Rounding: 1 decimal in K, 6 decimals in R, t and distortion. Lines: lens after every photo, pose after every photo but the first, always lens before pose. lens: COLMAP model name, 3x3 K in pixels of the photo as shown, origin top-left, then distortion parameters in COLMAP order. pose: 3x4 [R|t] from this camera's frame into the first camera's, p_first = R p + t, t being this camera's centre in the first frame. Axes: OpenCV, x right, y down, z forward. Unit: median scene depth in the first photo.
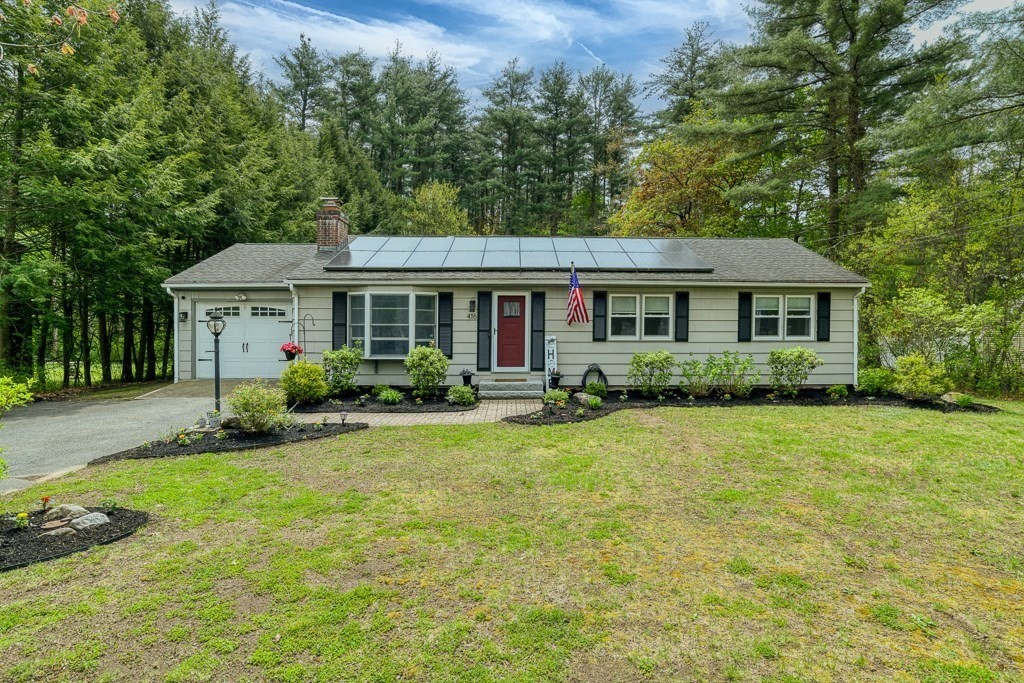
lens RADIAL K [[526.7, 0, 515.1], [0, 526.7, 340.1], [0, 0, 1]] dist [-0.016646, 0.002940]
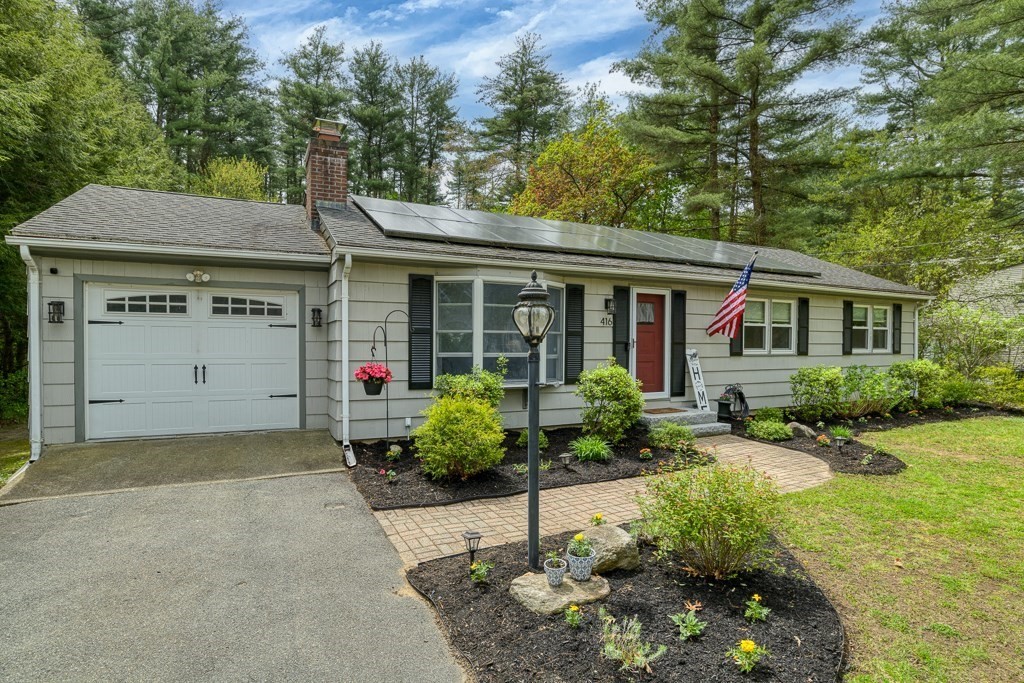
lens RADIAL K [[526.7, 0, 495.3], [0, 526.7, 362.9], [0, 0, 1]] dist [-0.016646, 0.002940]
pose [[0.904009, -0.015039, 0.427248, -0.508656], [0.008163, 0.999806, 0.017922, -0.004115], [-0.427434, -0.012714, 0.903957, 0.434378]]
